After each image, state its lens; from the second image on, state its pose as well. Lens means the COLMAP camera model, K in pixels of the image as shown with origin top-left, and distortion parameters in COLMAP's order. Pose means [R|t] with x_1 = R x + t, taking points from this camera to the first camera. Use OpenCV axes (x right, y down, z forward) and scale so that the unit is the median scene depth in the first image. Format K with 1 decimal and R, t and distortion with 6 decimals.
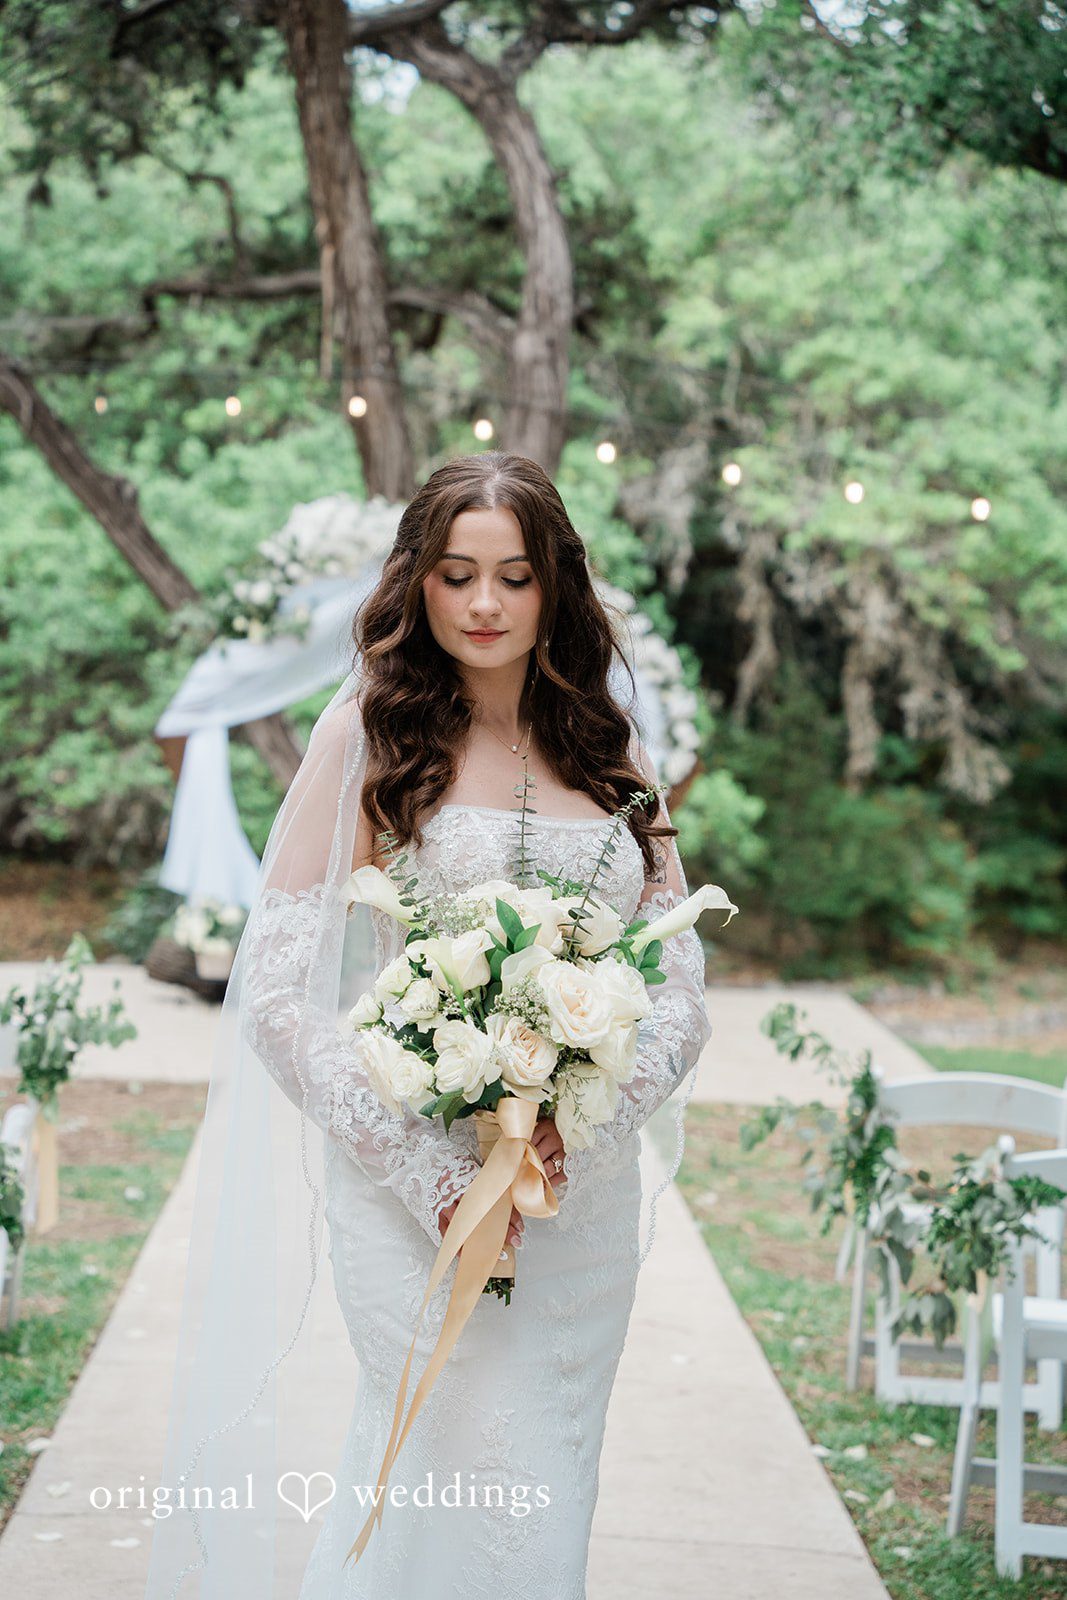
lens RADIAL K [[3282.4, 0, 533.5], [0, 3282.4, 800.0], [0, 0, 1]] dist [0.488730, 0.099542]
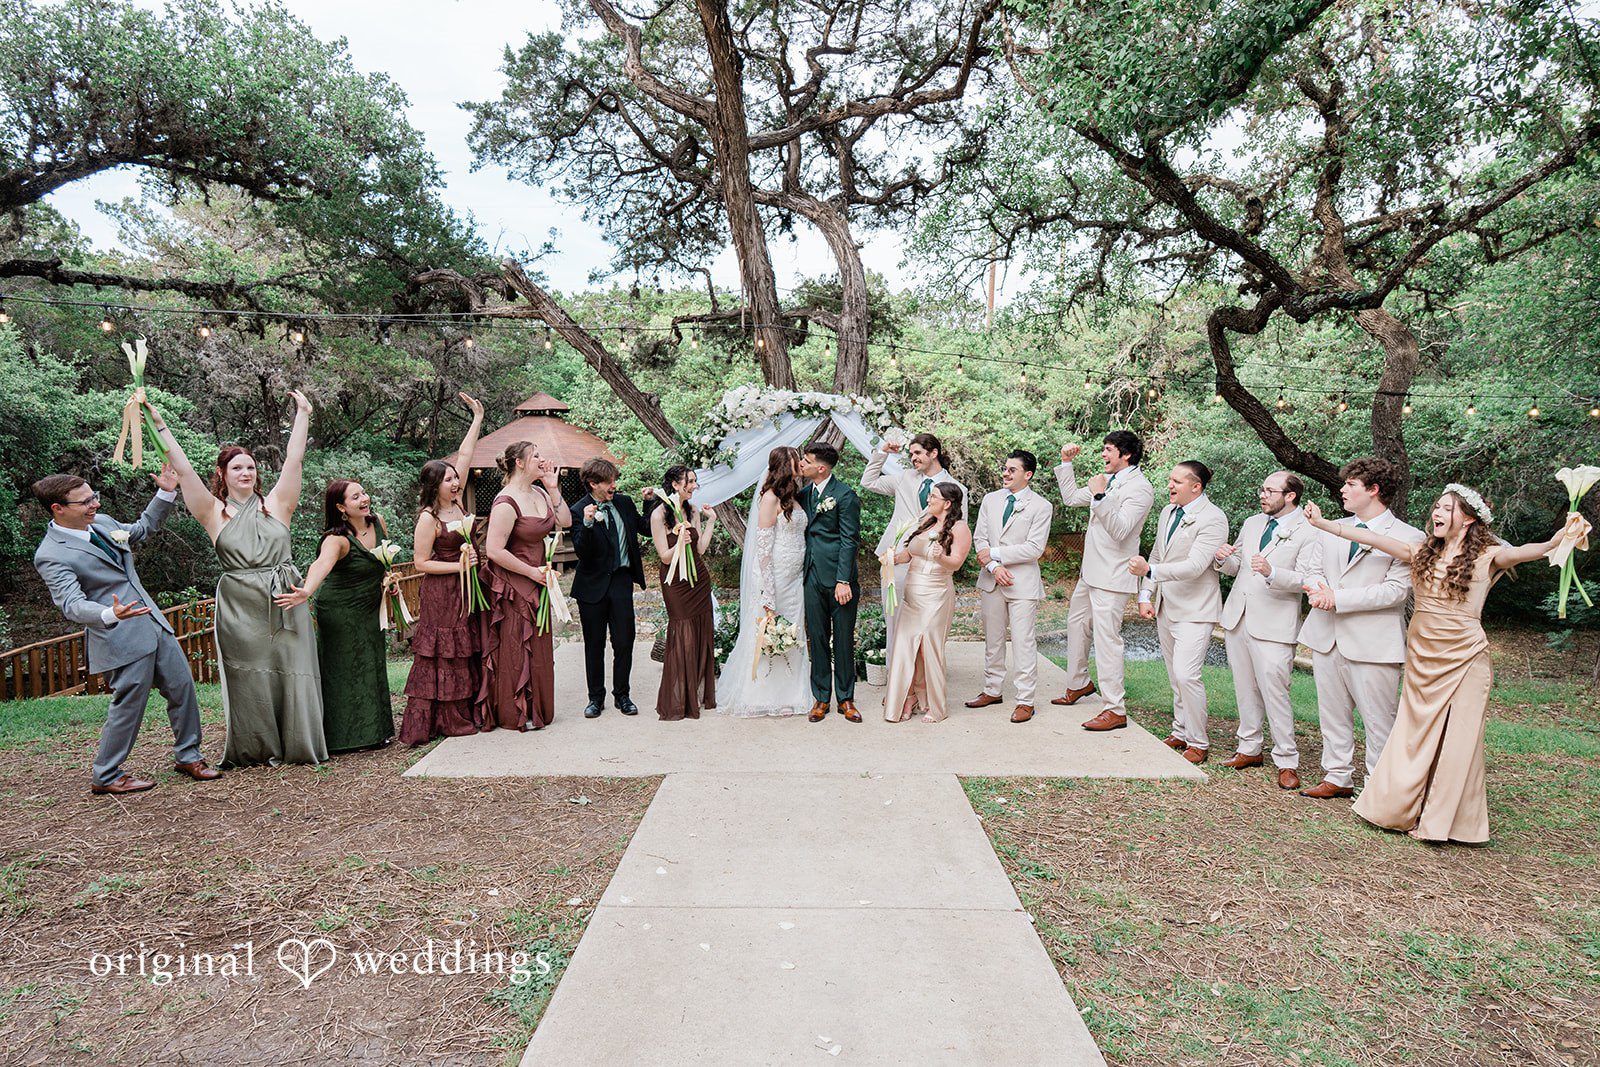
lens RADIAL K [[3282.4, 0, 800.0], [0, 3282.4, 533.5], [0, 0, 1]] dist [0.488730, 0.099542]
pose [[0.998528, -0.045308, -0.029825, 0.017581], [0.044818, 0.998852, -0.016899, 0.019403], [0.030556, 0.015537, 0.999412, -0.750245]]
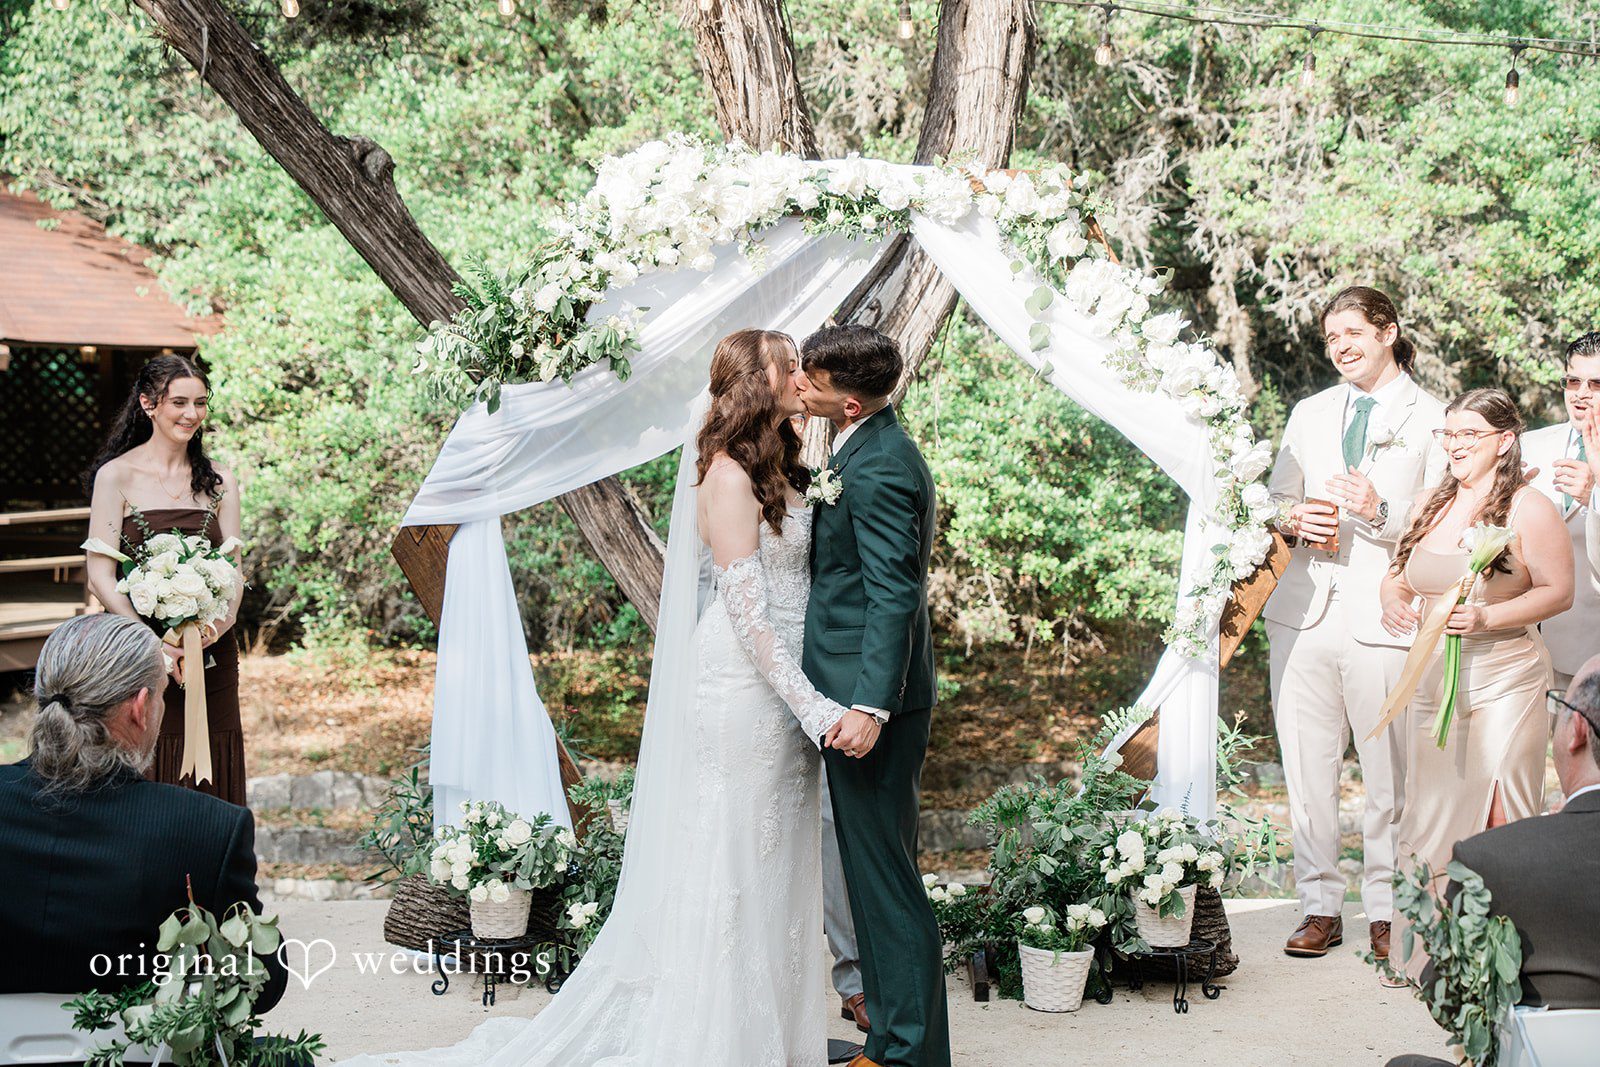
lens RADIAL K [[3282.4, 0, 800.0], [0, 3282.4, 533.5], [0, 0, 1]] dist [0.488730, 0.099542]
pose [[0.997801, -0.039249, -0.053411, -0.004992], [0.039011, 0.999224, -0.005502, -0.013160], [0.053585, 0.003406, 0.998557, 0.377668]]
